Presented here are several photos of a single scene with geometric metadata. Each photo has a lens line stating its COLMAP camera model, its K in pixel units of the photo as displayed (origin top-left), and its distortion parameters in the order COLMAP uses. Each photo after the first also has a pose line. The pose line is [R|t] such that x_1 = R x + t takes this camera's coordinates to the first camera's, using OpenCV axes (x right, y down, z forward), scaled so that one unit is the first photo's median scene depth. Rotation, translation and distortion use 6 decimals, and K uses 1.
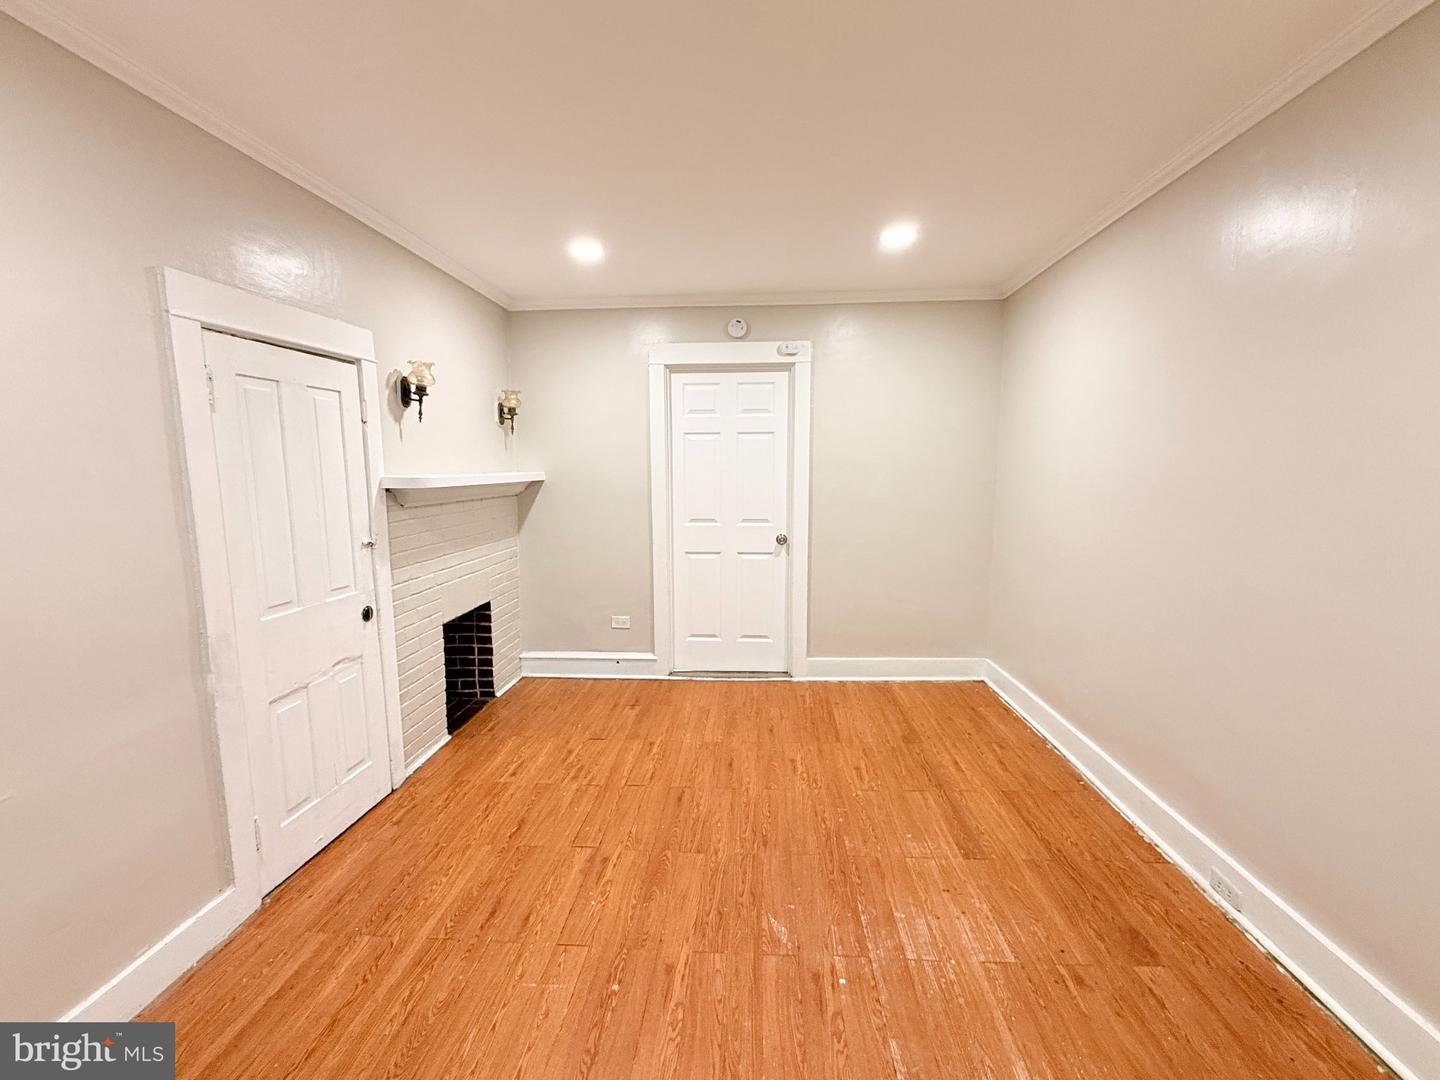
lens RADIAL K [[576.5, 0, 722.2], [0, 576.5, 533.9], [0, 0, 1]] dist [-0.001395, 0.001043]
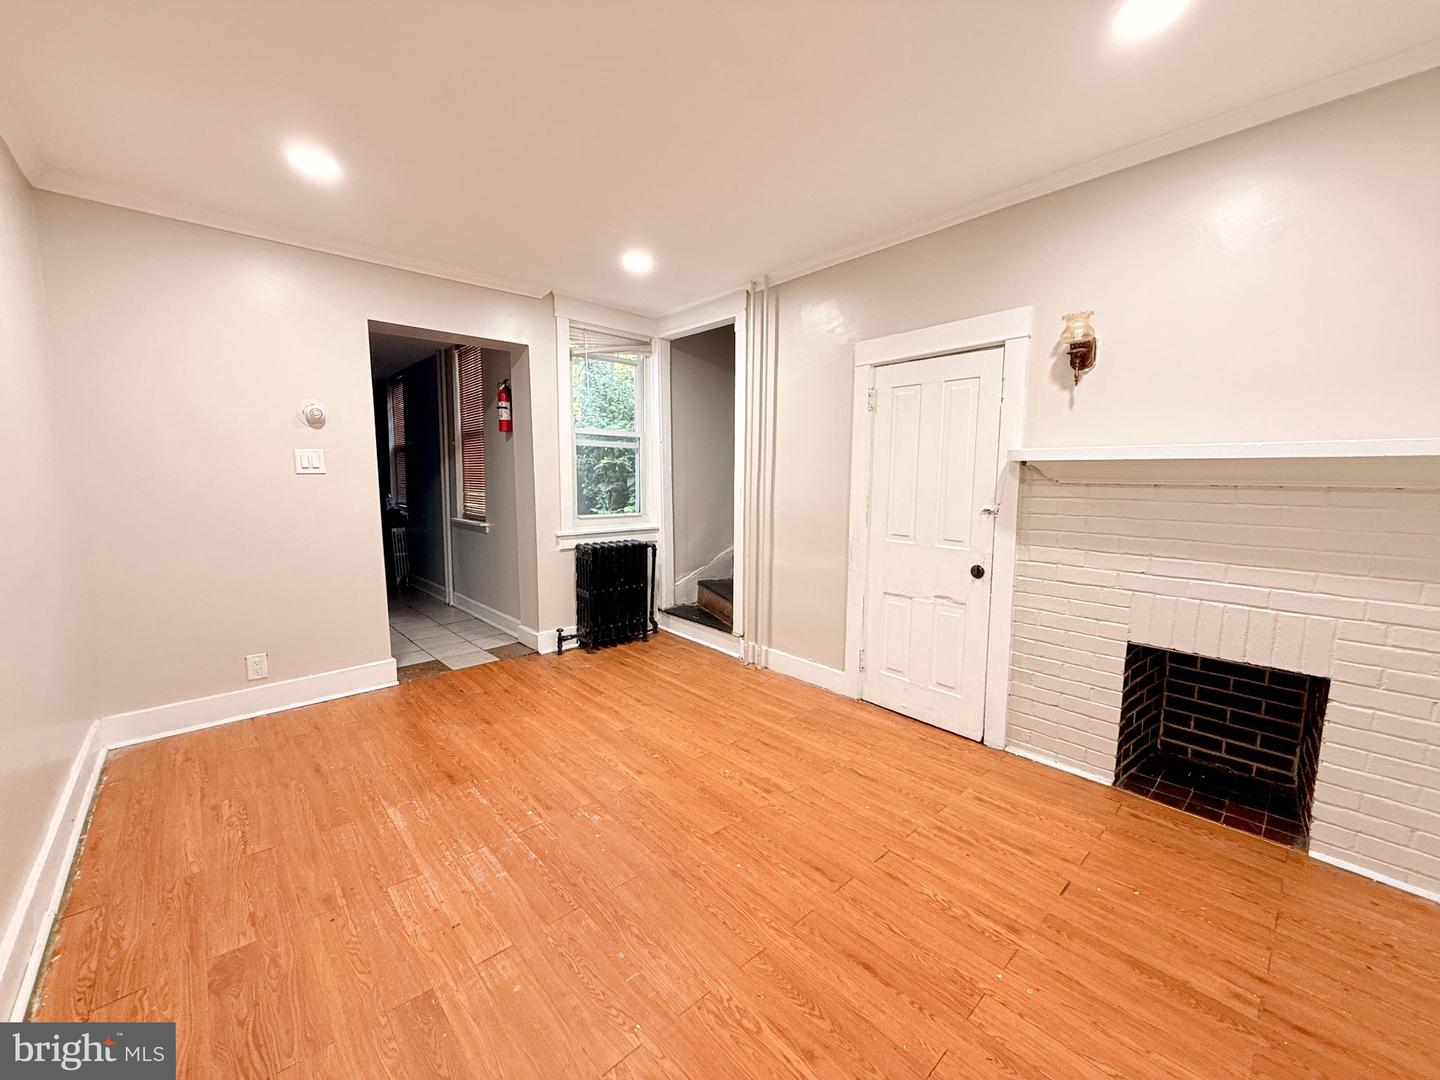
lens RADIAL K [[576.5, 0, 716.5], [0, 576.5, 529.3], [0, 0, 1]] dist [-0.001395, 0.001043]
pose [[-0.682432, 0.078134, -0.726761, 0.586930], [-0.083619, 0.979398, 0.183814, -0.115303], [0.726151, 0.186212, -0.661839, 1.457175]]
